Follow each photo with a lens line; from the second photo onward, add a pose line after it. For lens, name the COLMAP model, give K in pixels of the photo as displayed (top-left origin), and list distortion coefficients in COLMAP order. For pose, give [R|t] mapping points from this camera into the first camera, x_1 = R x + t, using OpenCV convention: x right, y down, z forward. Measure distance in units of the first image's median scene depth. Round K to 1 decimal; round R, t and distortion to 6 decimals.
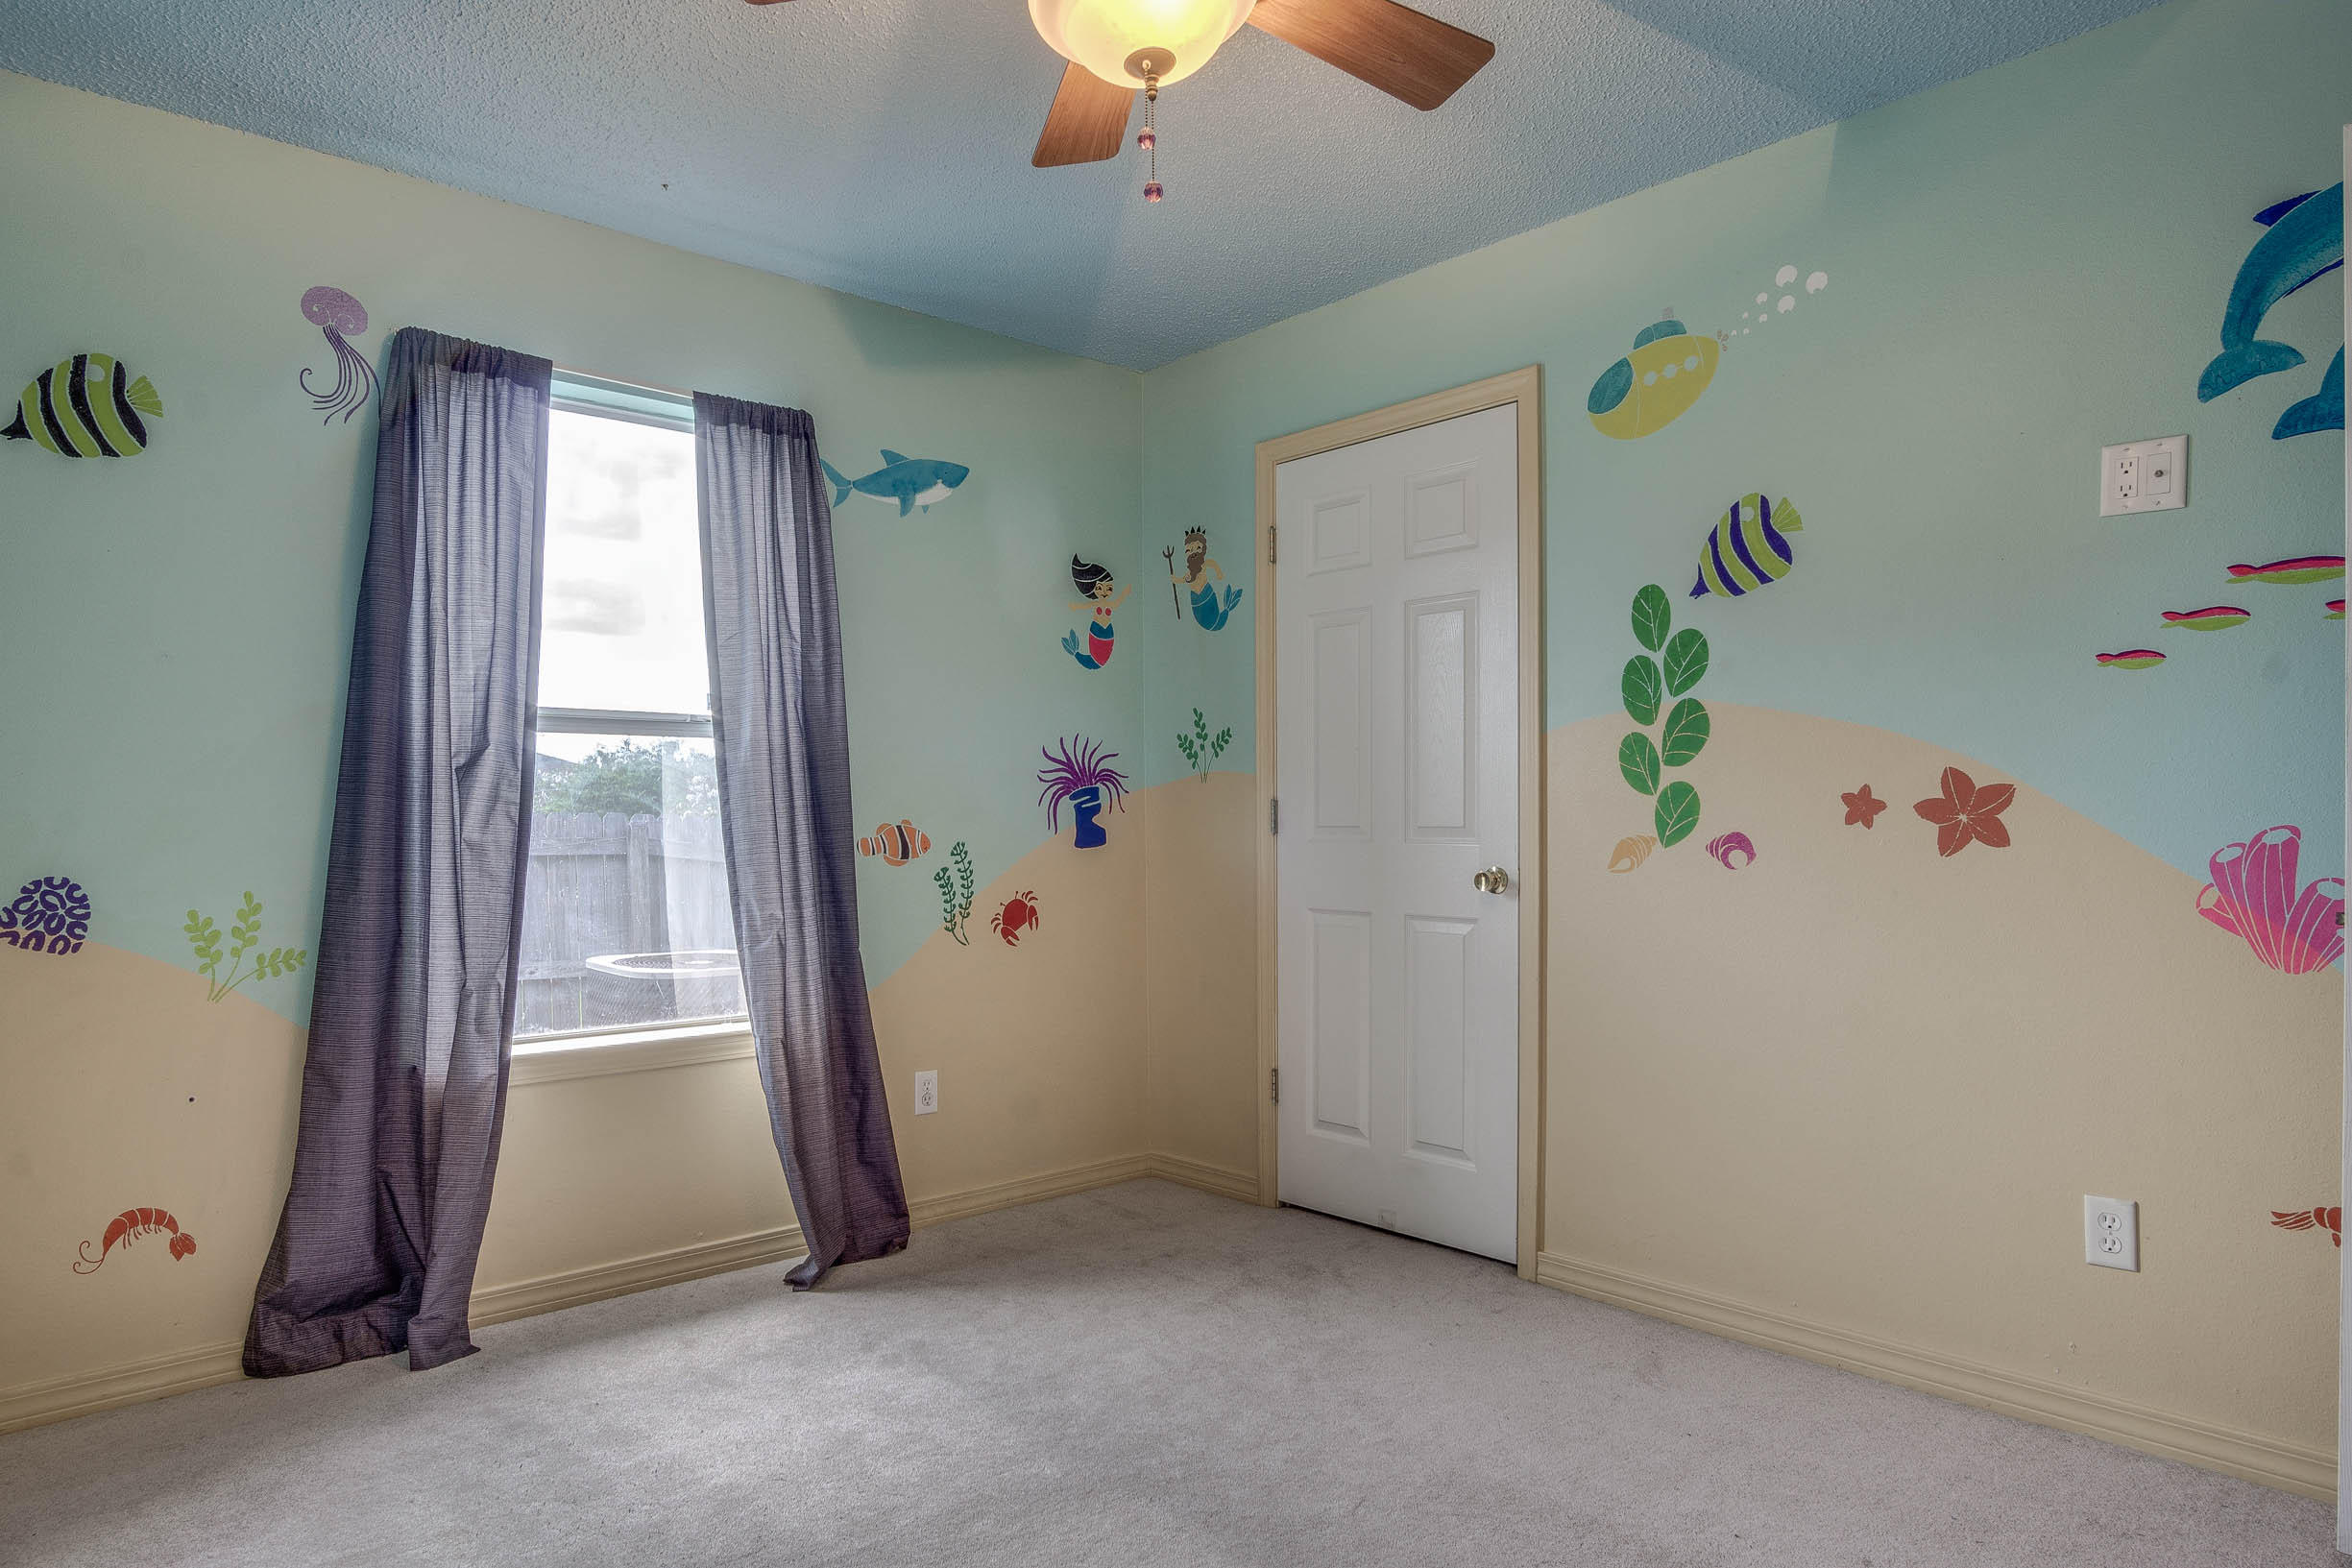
lens RADIAL K [[1377.7, 0, 1176.0], [0, 1377.7, 784.0], [0, 0, 1]] dist [-0.037659, 0.011417]
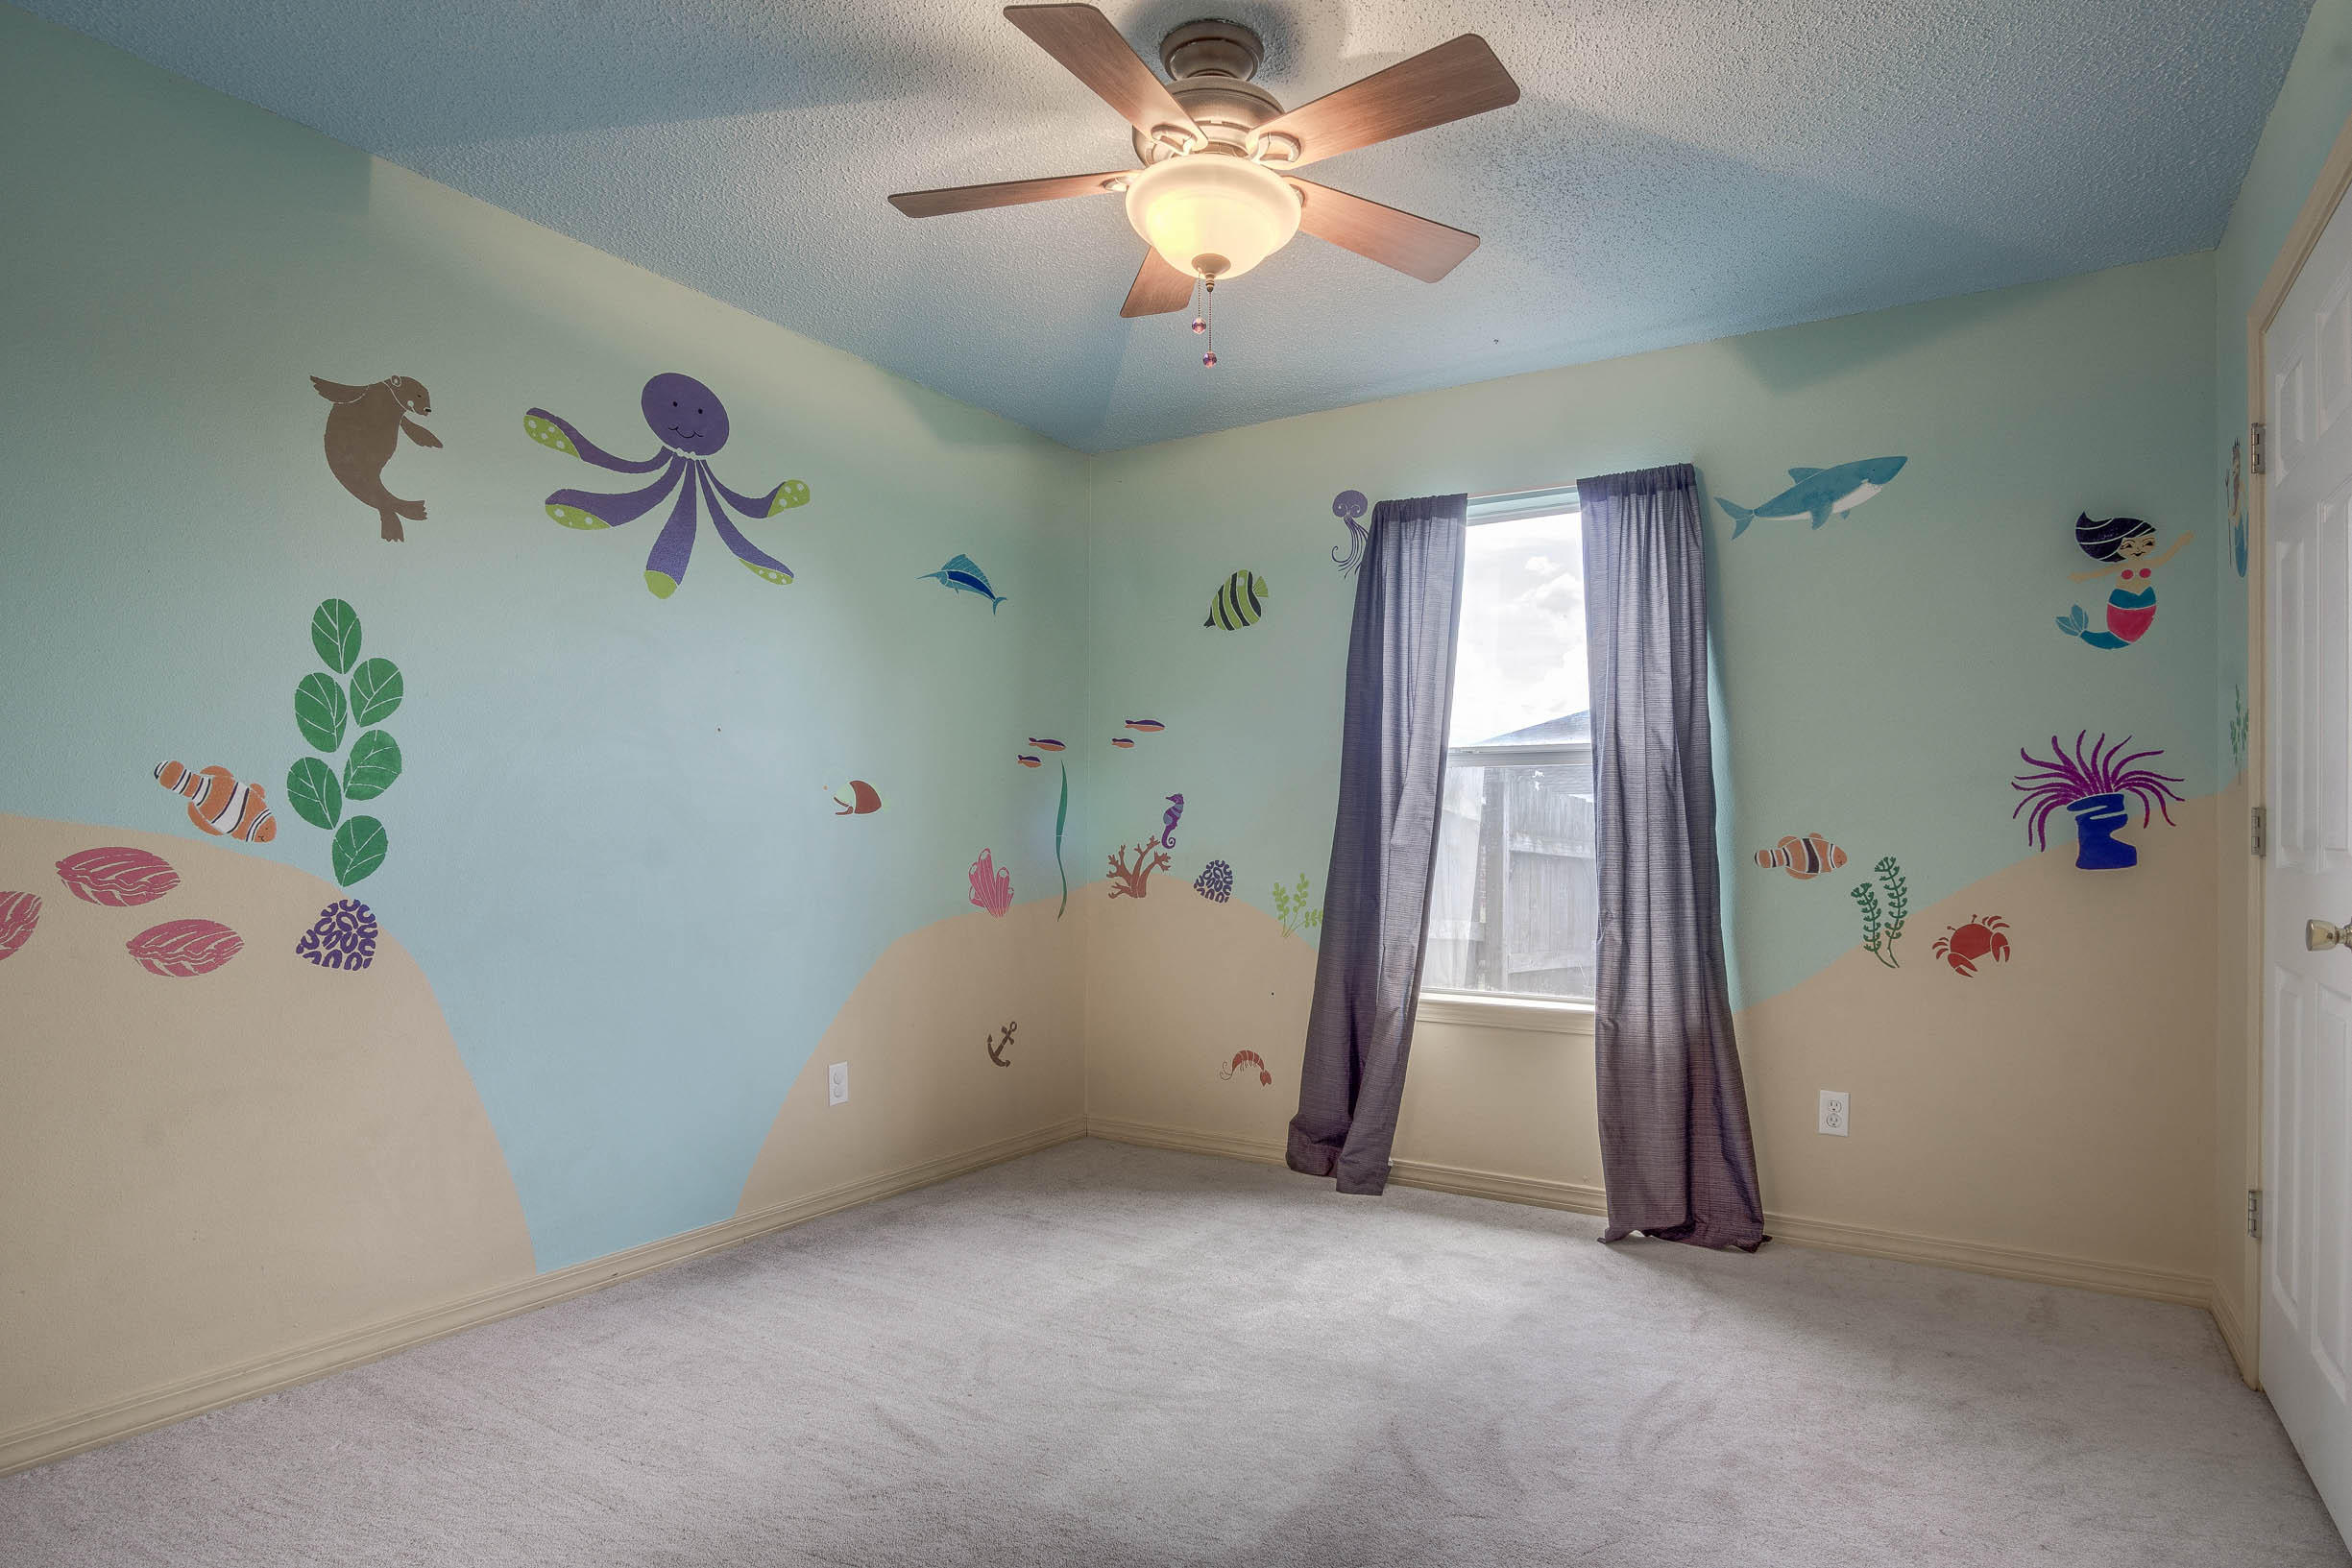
lens RADIAL K [[1265.1, 0, 1165.9], [0, 1265.1, 766.8], [0, 0, 1]] dist [-0.036055, 0.008987]
pose [[0.283121, -0.045213, -0.958018, 0.536323], [0.016489, 0.998970, -0.042273, 0.008611], [0.958942, -0.003828, 0.283575, 0.291329]]
